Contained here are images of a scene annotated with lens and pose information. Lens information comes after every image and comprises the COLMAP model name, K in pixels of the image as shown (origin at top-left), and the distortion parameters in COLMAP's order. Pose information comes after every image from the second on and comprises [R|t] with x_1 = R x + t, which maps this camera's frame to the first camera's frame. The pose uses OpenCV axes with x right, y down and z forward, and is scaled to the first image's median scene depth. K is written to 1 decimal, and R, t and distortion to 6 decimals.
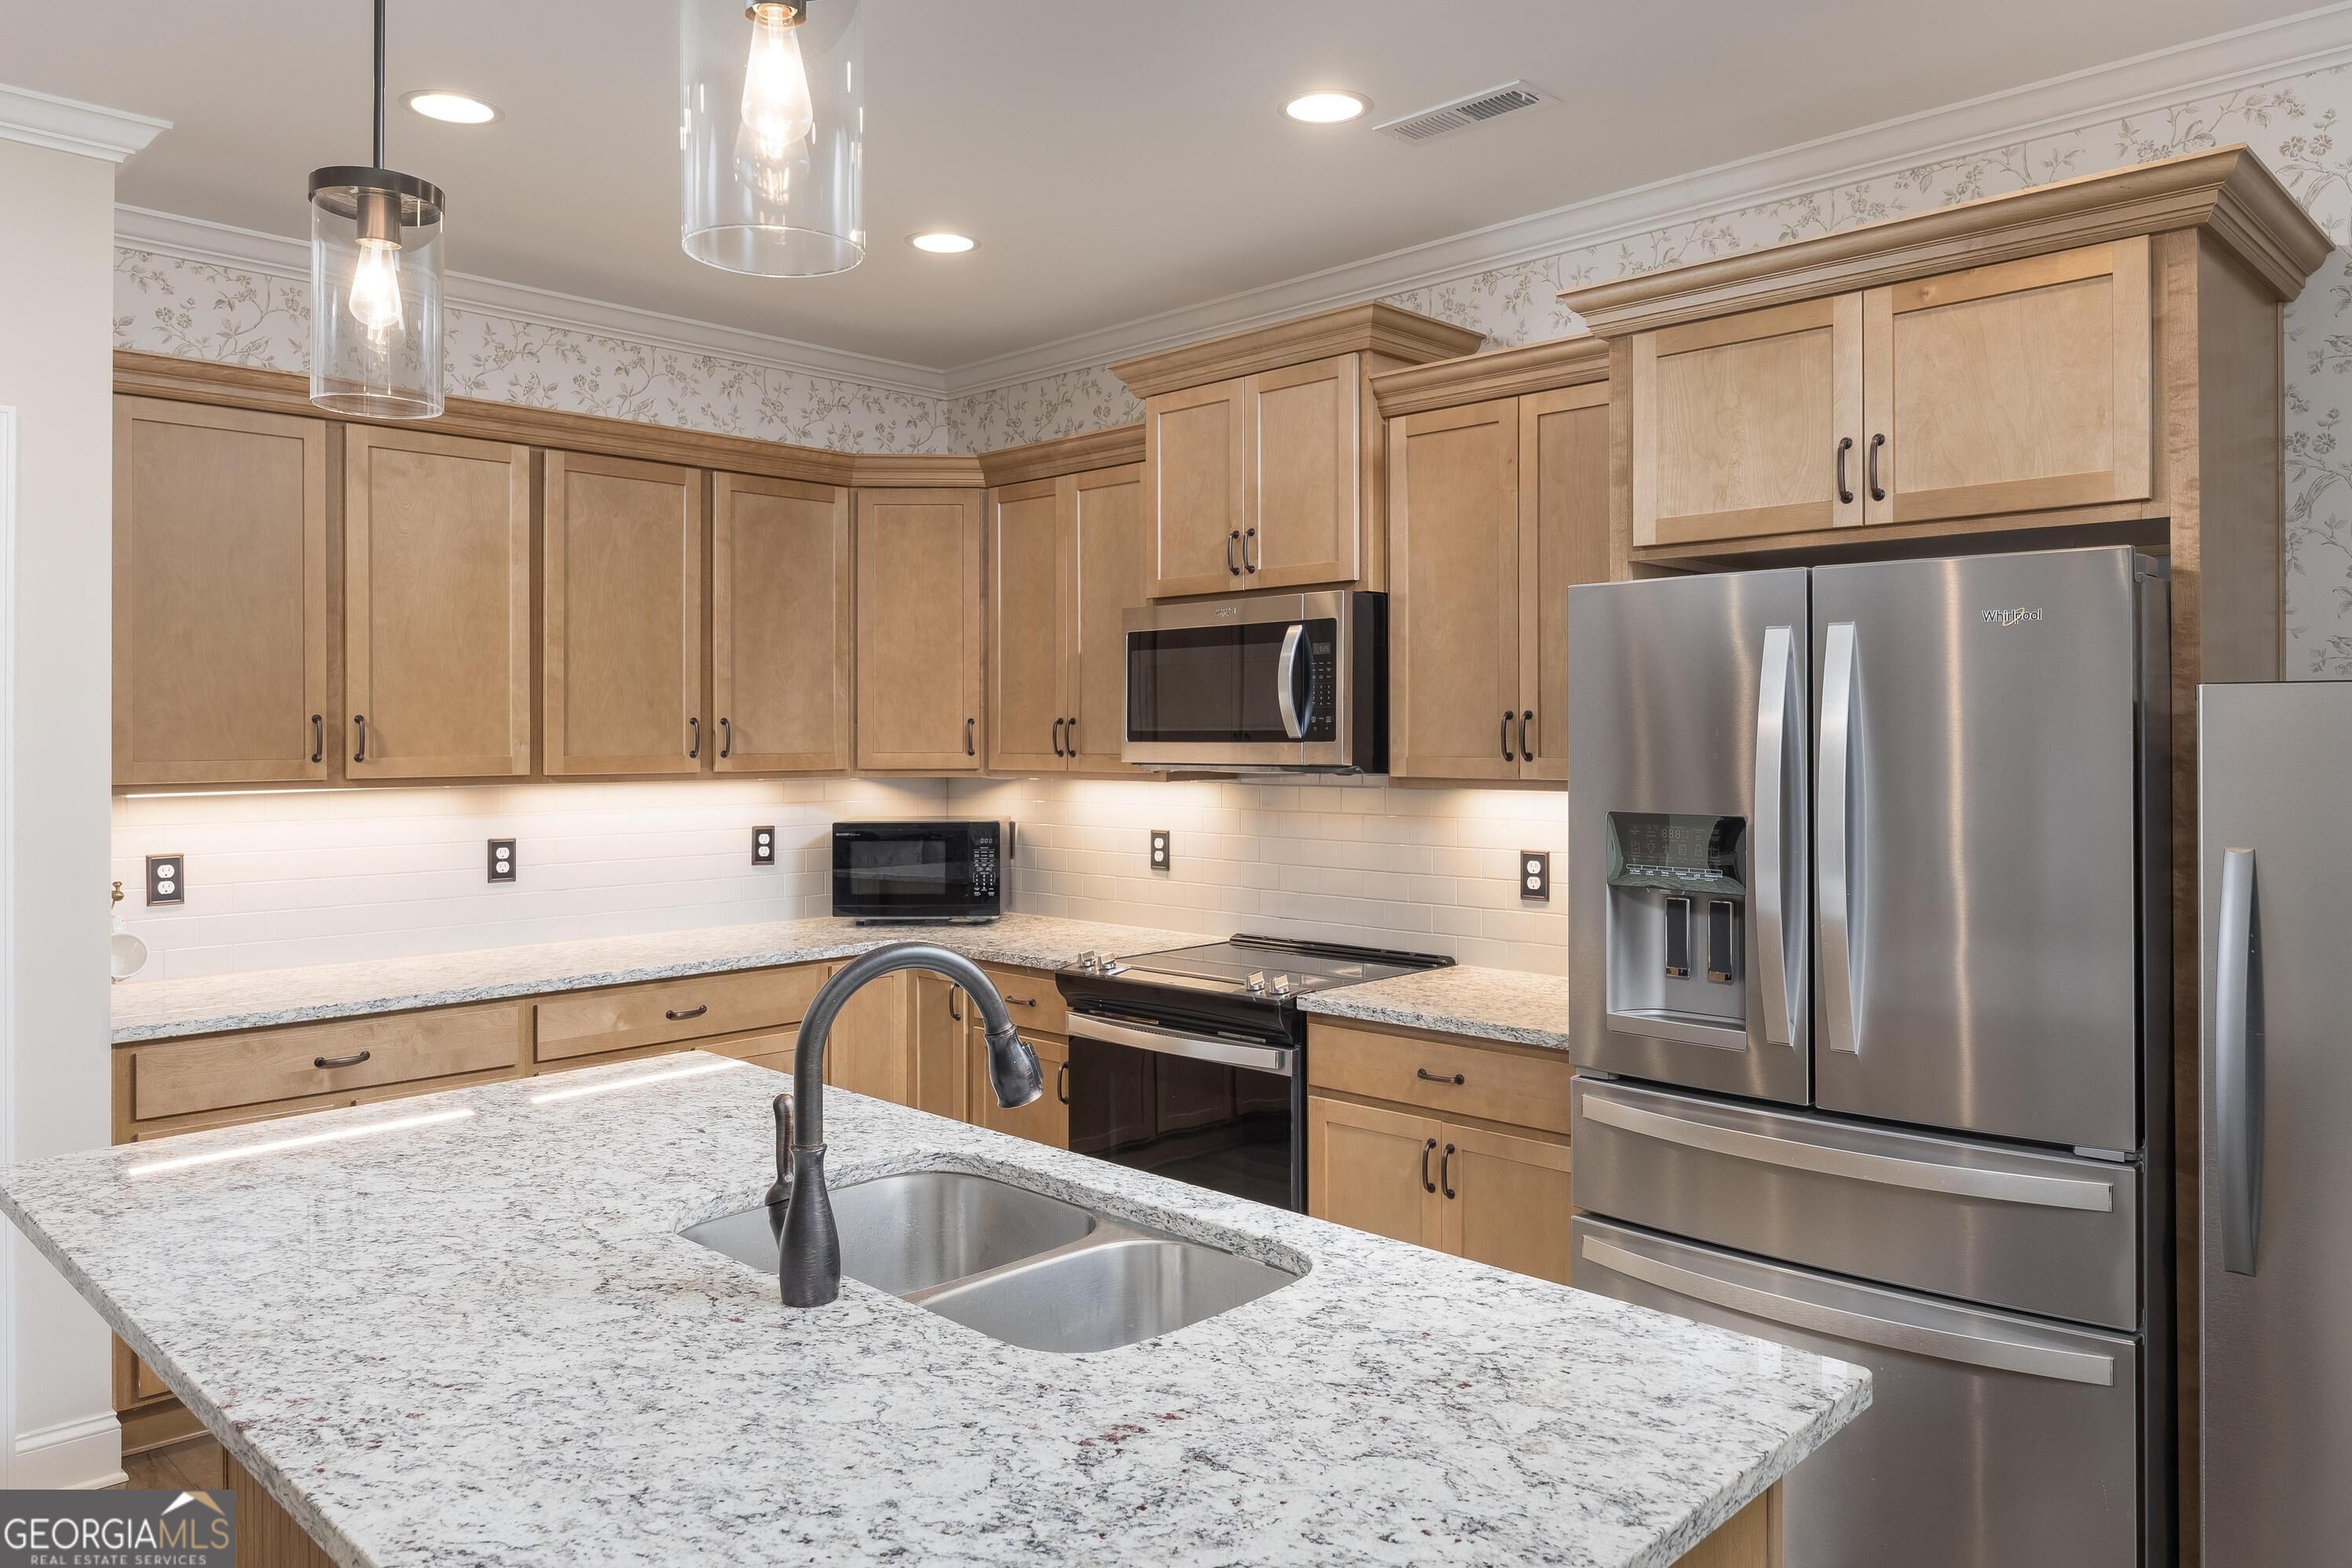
lens RADIAL K [[1575.0, 0, 1215.7], [0, 1575.0, 734.4], [0, 0, 1]] dist [-0.006279, -0.000971]
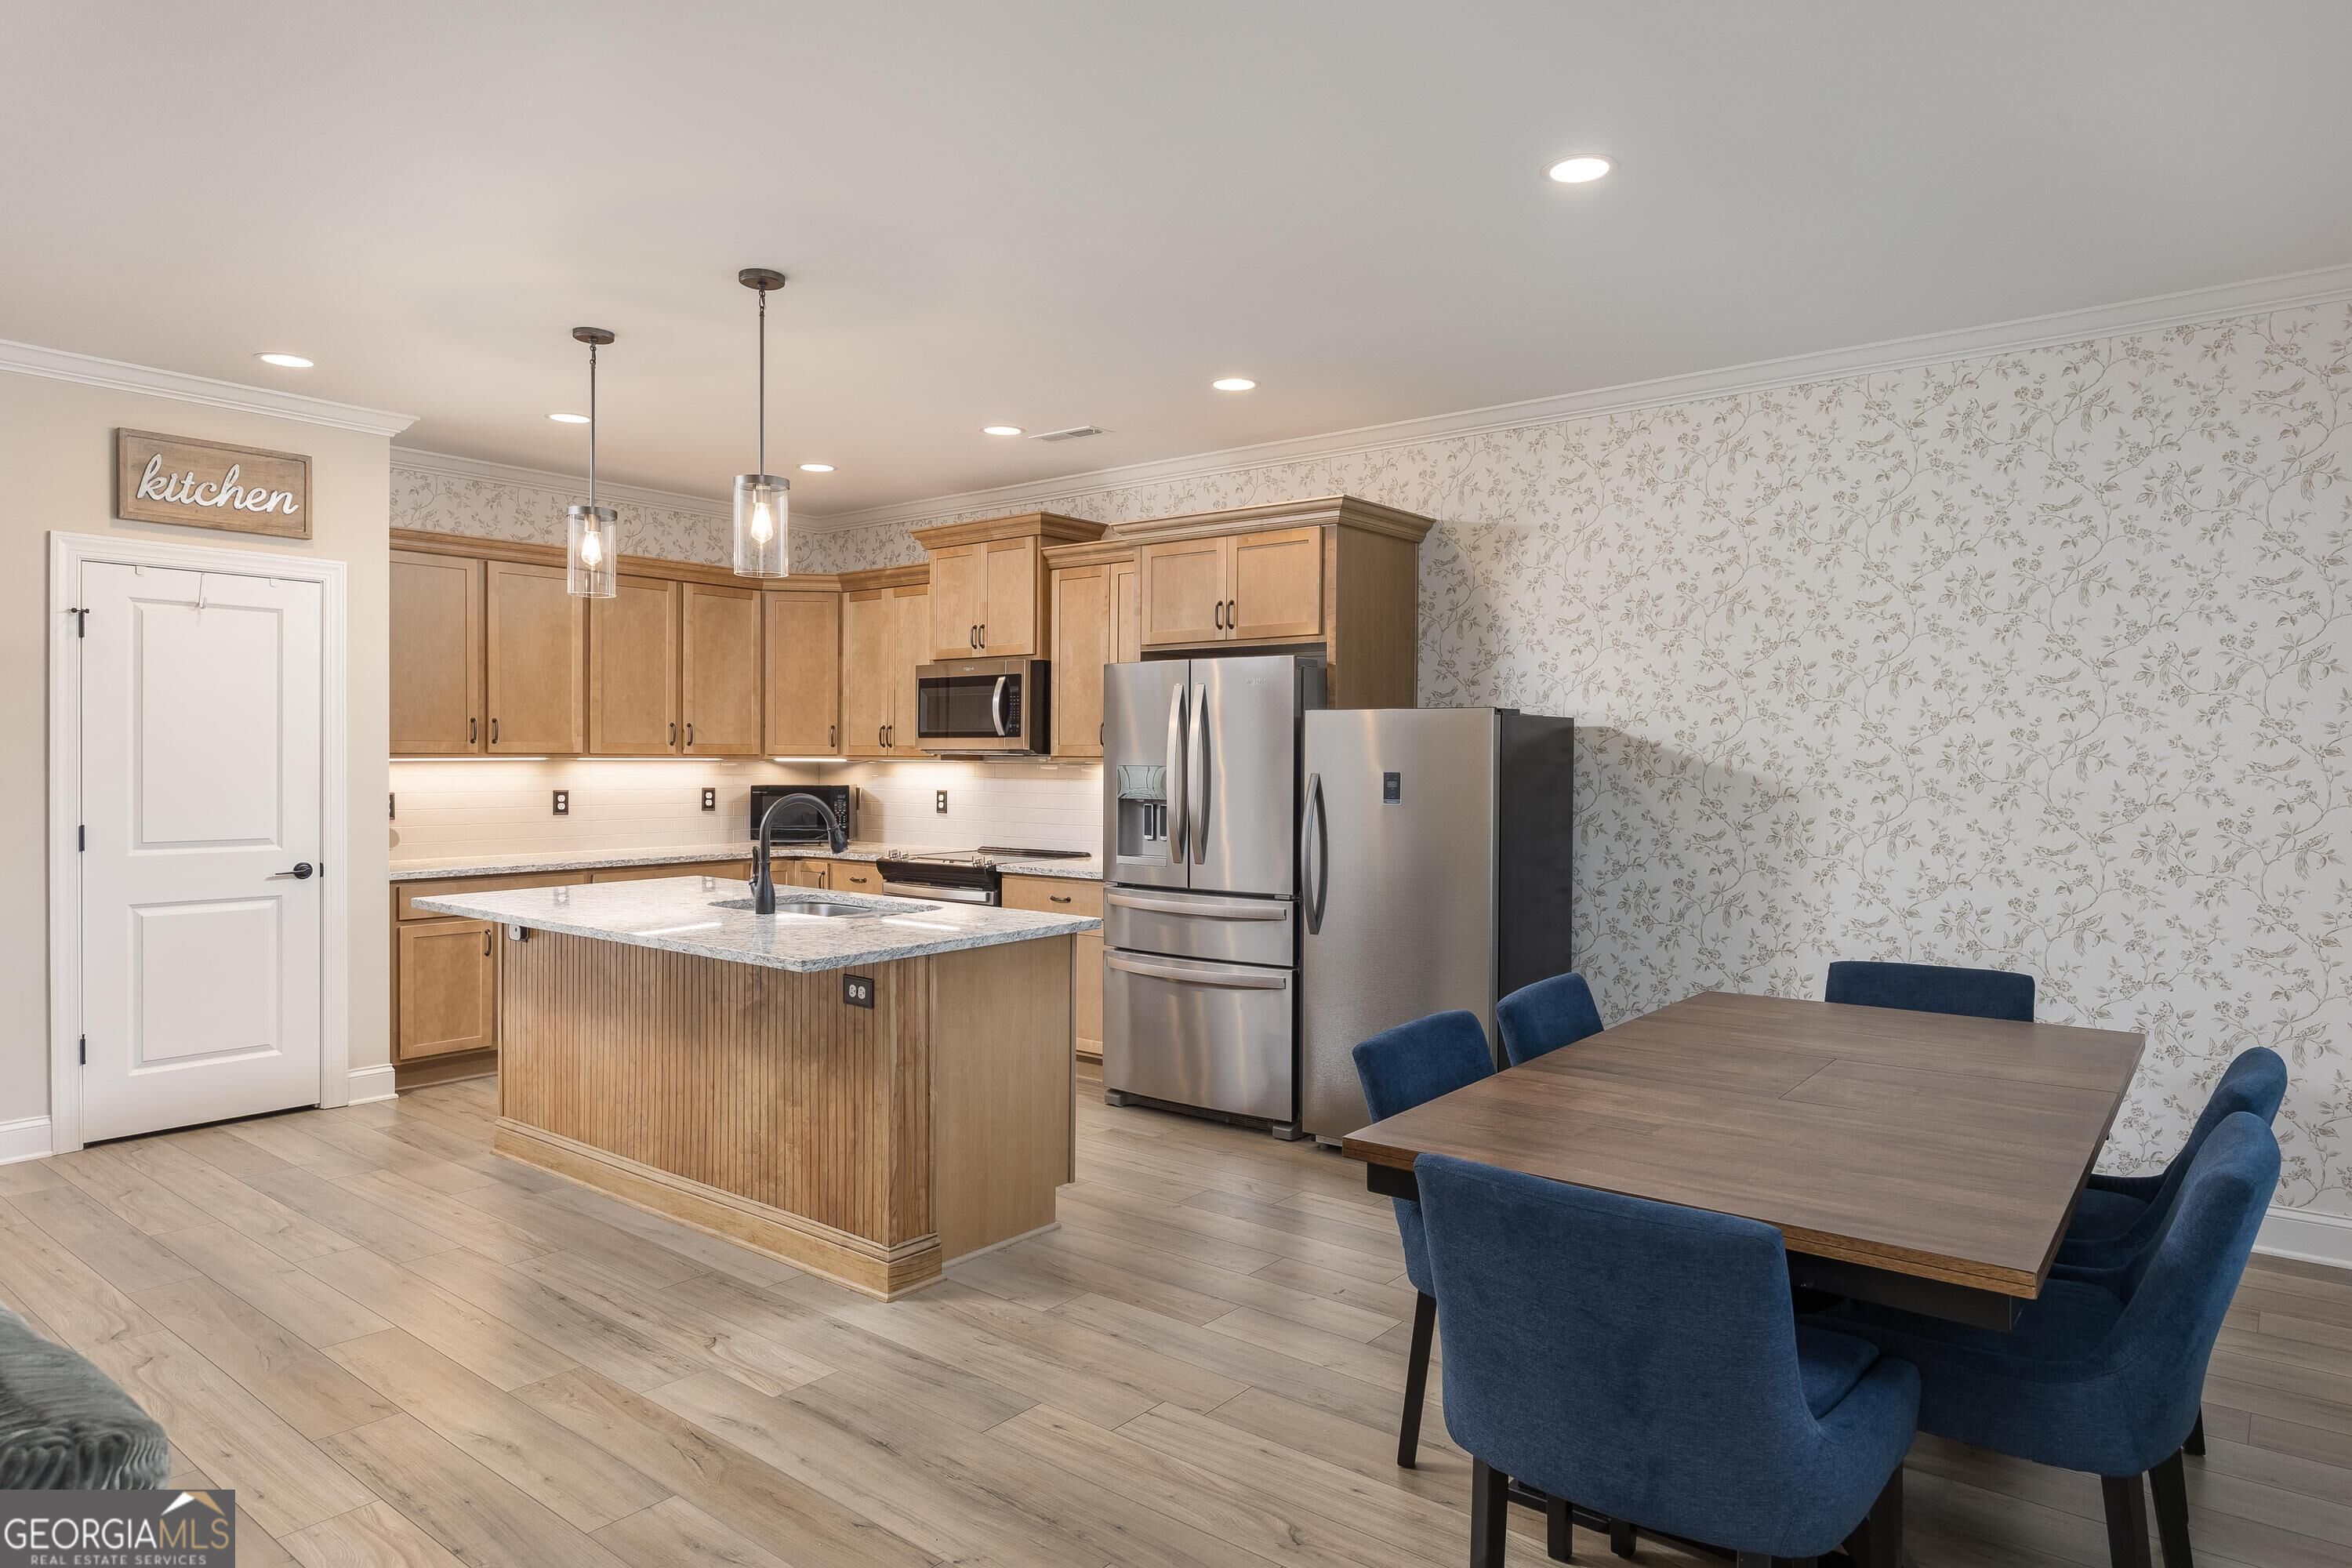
lens RADIAL K [[1406.8, 0, 1181.6], [0, 1406.8, 778.6], [0, 0, 1]] dist [-0.000407, -0.001952]
pose [[0.996794, 0.007731, 0.079637, 0.120278], [-0.009047, 0.999828, 0.016183, 0.022841], [-0.079498, -0.016852, 0.996693, -0.661025]]
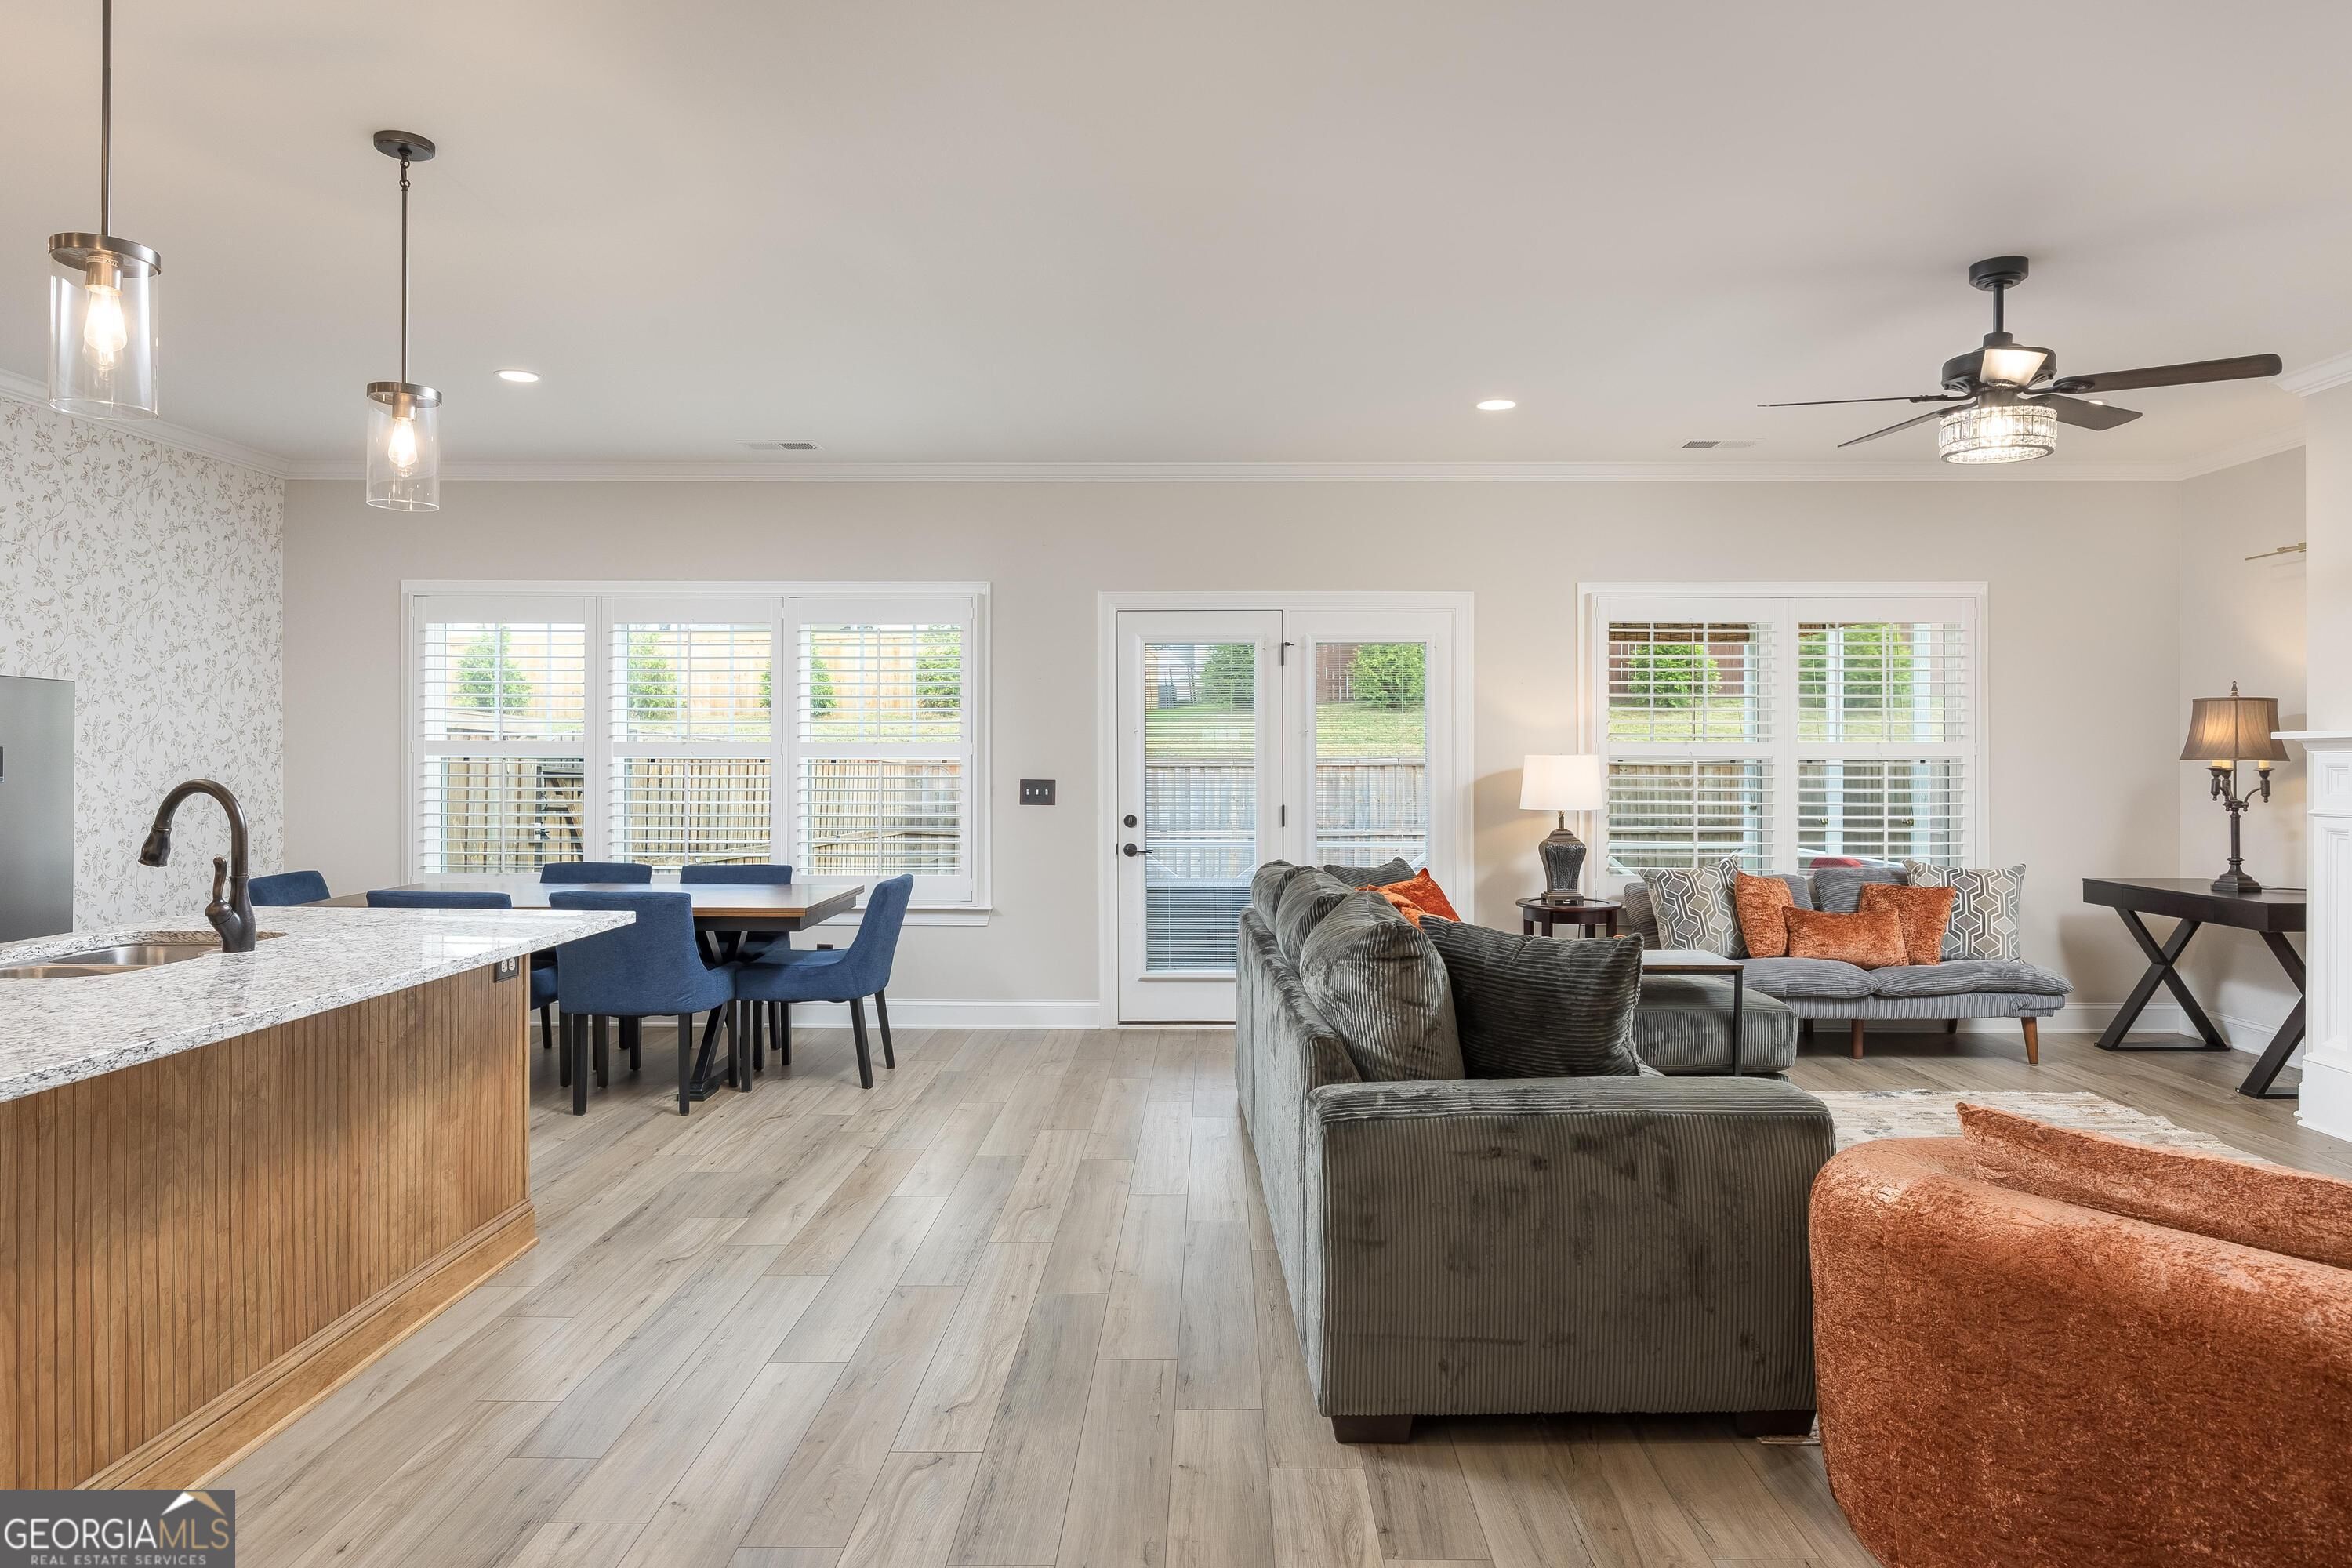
lens RADIAL K [[1472.4, 0, 1199.8], [0, 1472.4, 761.9], [0, 0, 1]] dist [-0.015282, 0.006455]
pose [[-0.678693, -0.001125, 0.734421, -0.975628], [-0.001520, 0.999999, 0.000127, 0.044324], [-0.734420, -0.001030, -0.678694, 0.531086]]
